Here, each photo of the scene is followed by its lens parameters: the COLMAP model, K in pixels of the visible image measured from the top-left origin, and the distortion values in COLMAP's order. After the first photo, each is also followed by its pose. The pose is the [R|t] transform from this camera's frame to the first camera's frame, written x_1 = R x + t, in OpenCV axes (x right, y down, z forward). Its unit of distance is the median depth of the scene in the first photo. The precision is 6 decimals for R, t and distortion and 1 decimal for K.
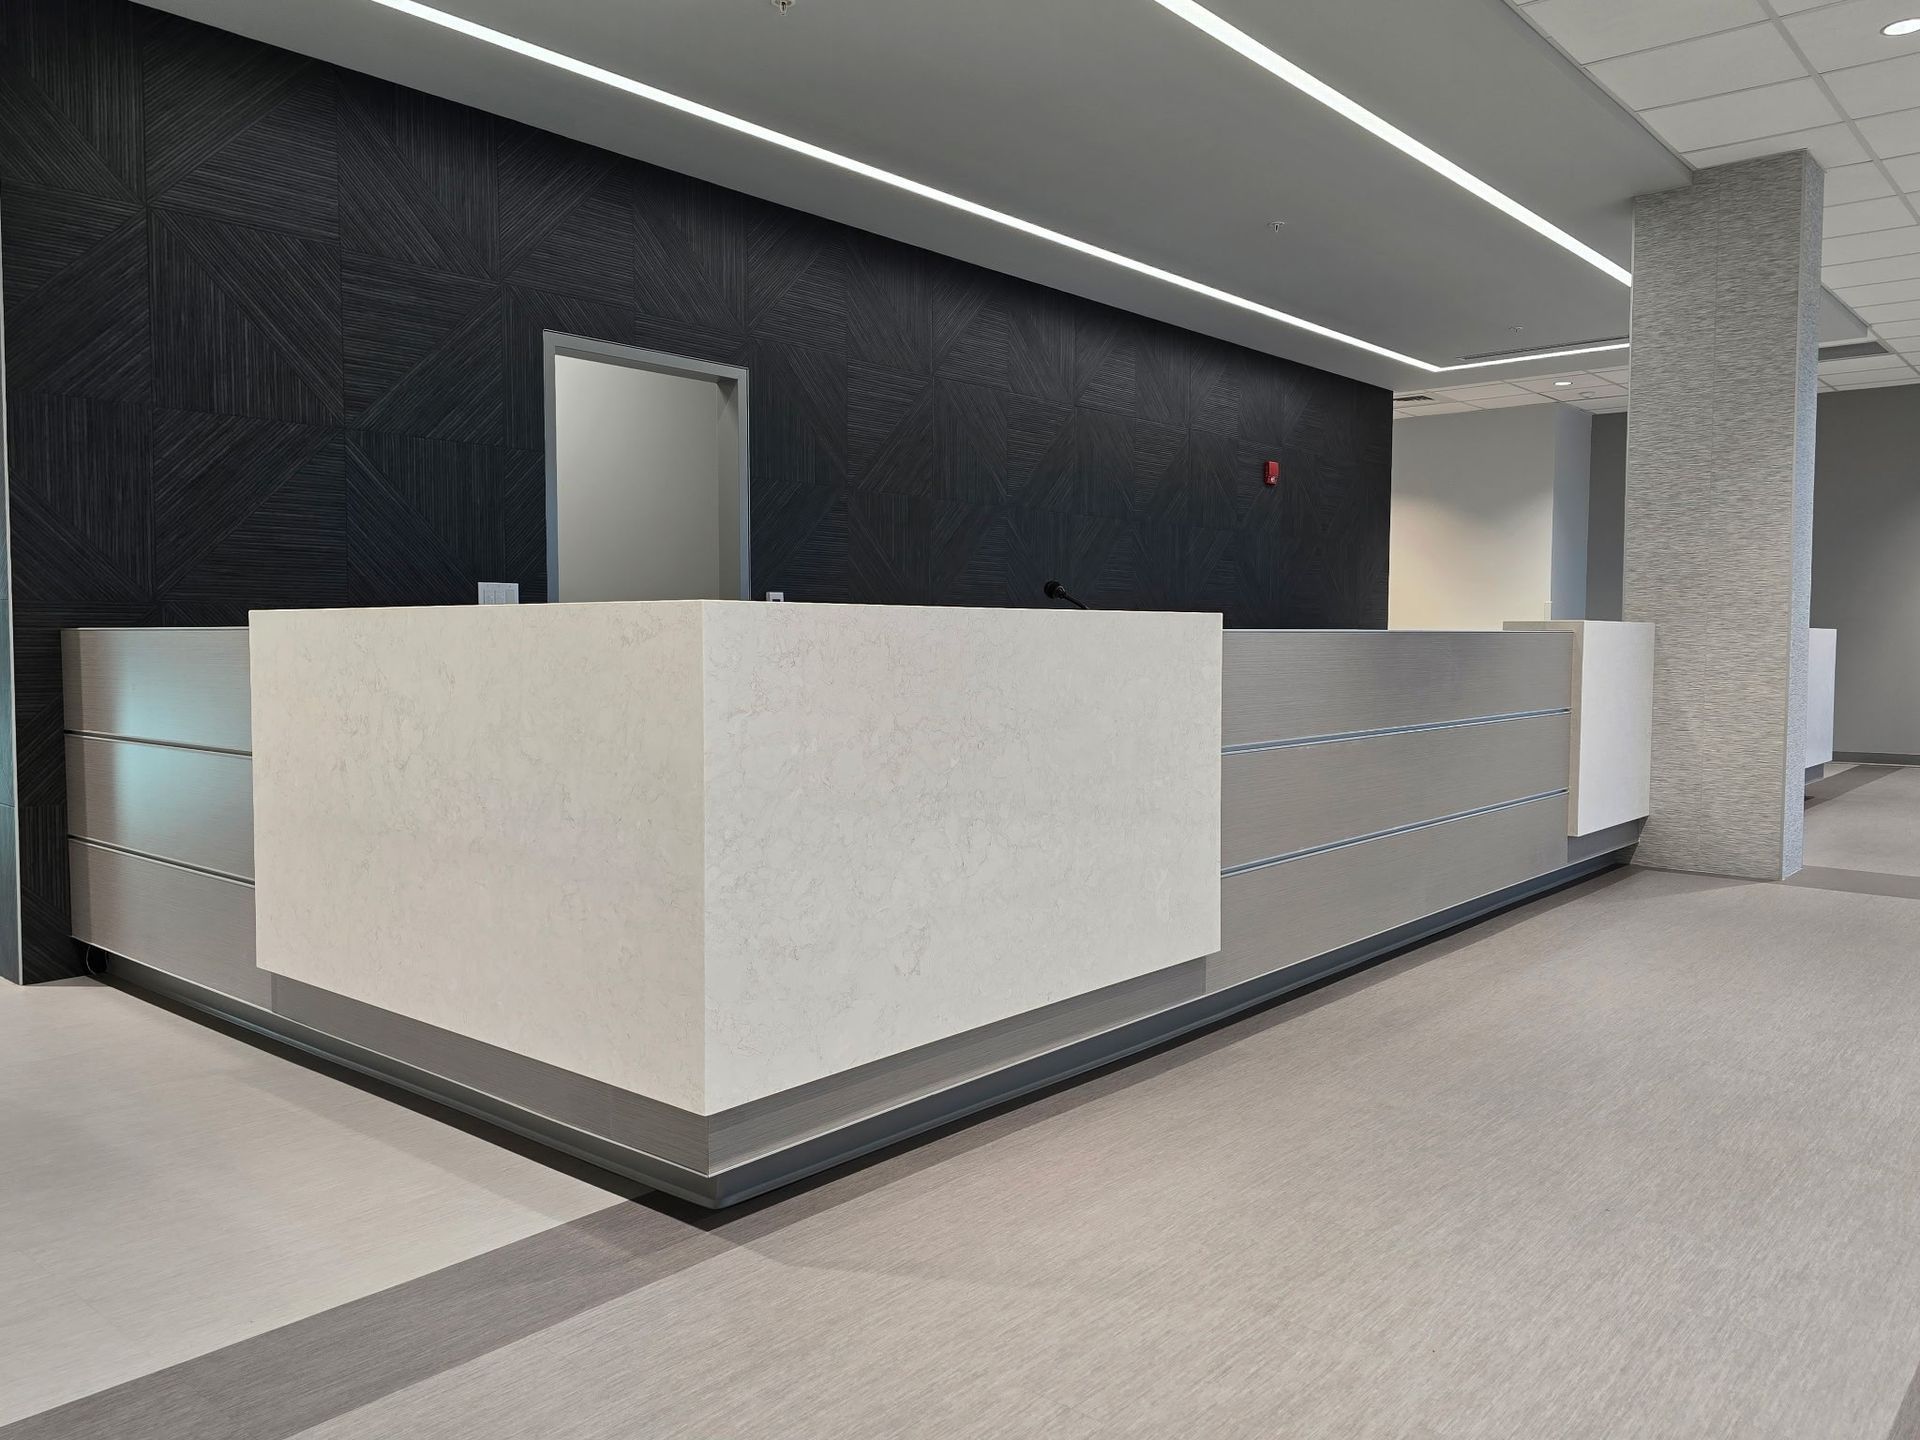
lens RADIAL K [[1434.3, 0, 958.5], [0, 1434.3, 713.4], [0, 0, 1]] dist [0.053196, -0.017983]
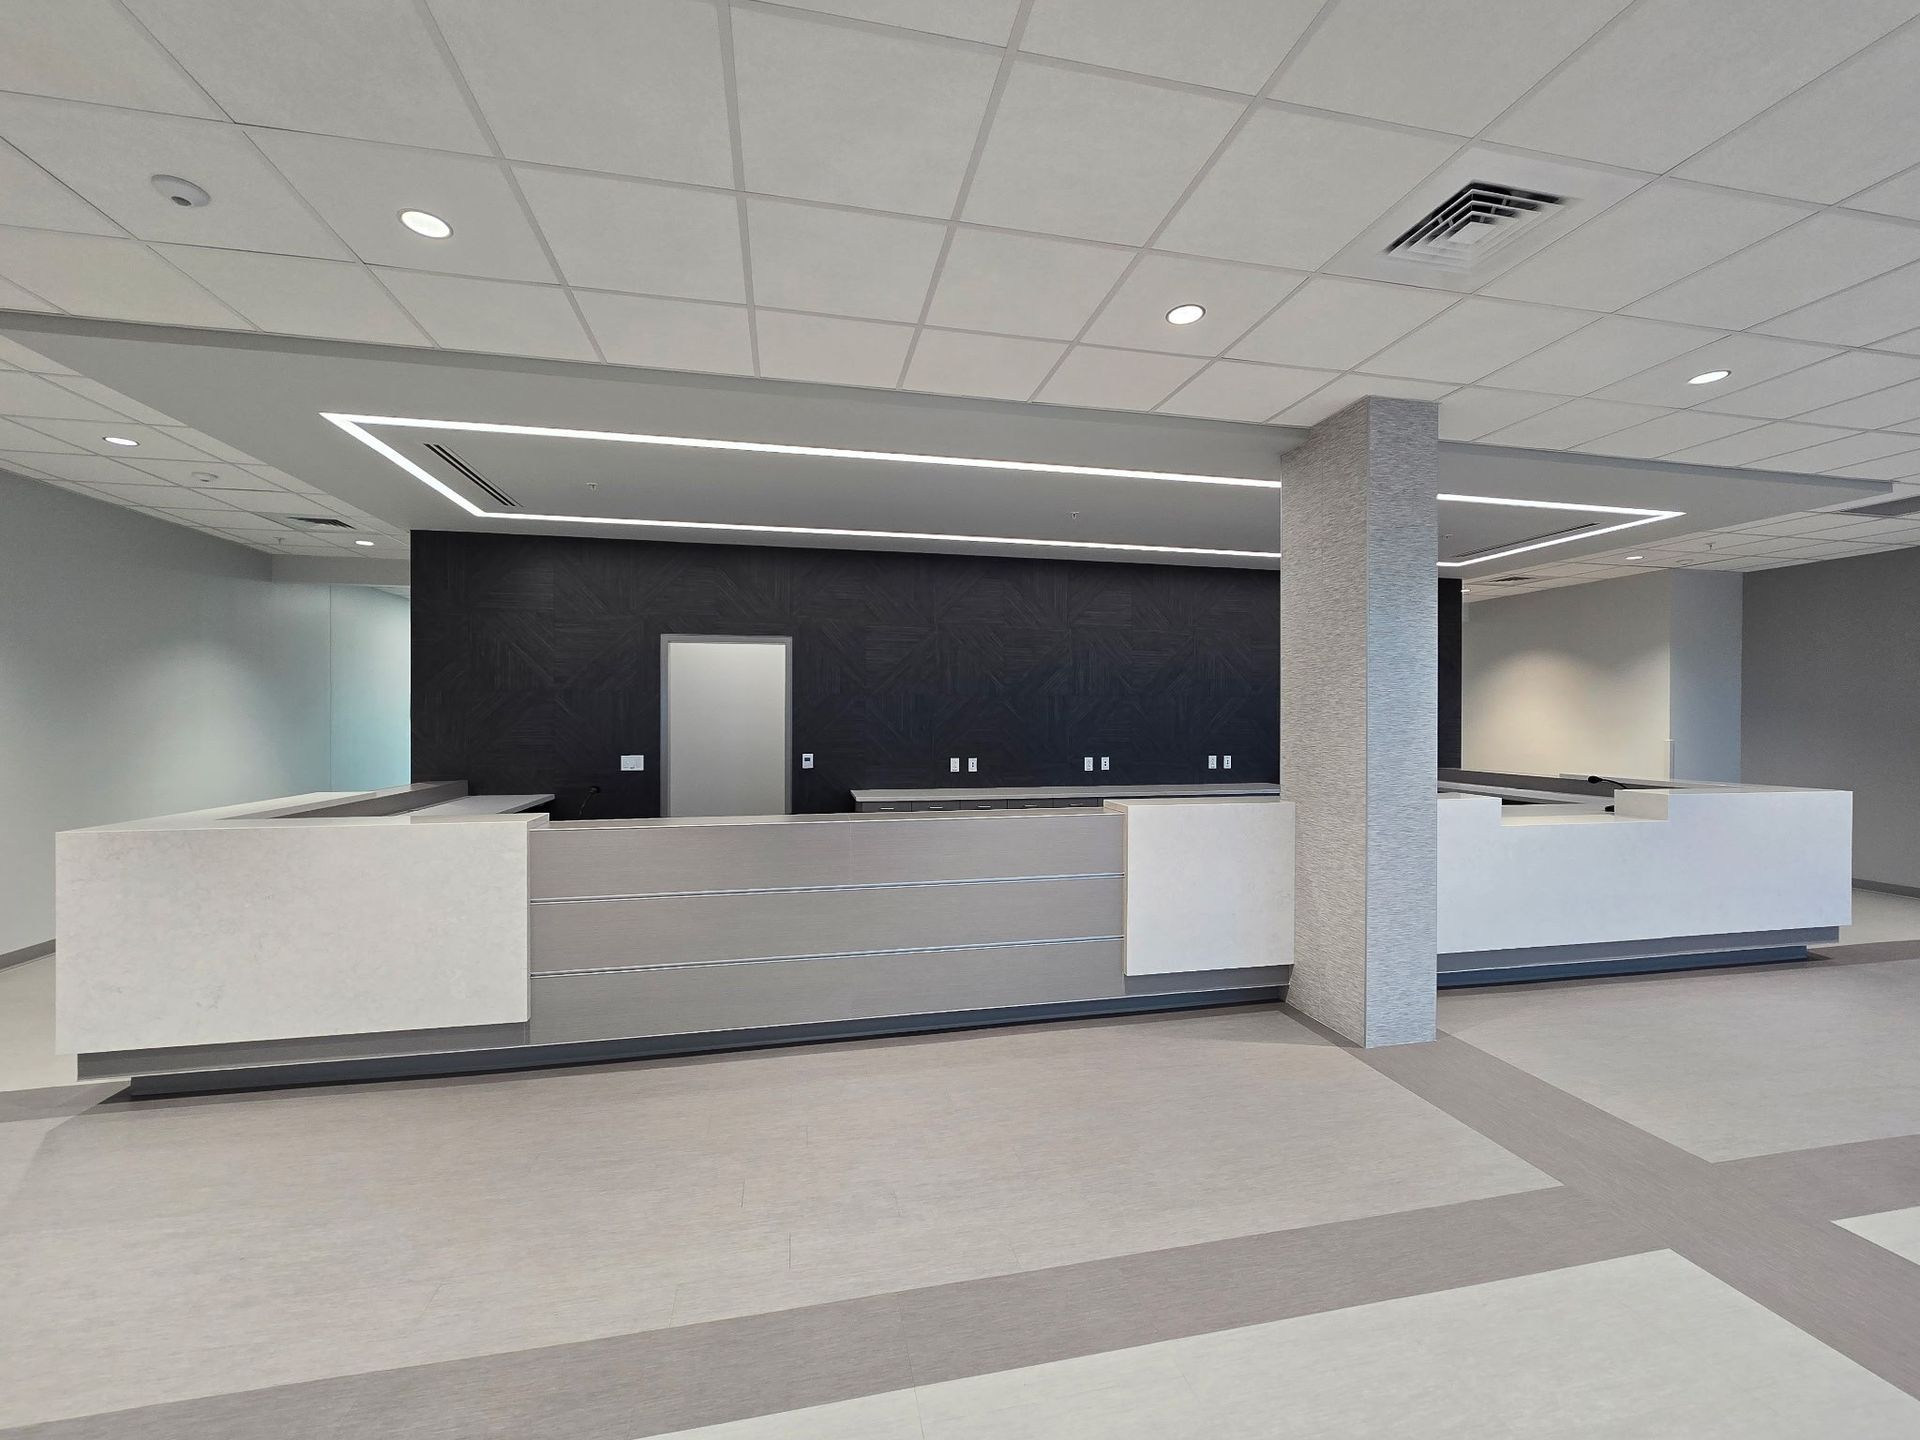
lens RADIAL K [[783.2, 0, 958.5], [0, 783.2, 727.2], [0, 0, 1]] dist [-0.000518, -0.000041]
pose [[0.796518, 0.007043, -0.604573, 0.670556], [-0.032531, 0.998983, -0.031222, -0.098466], [0.603739, 0.044537, 0.795937, 0.329507]]
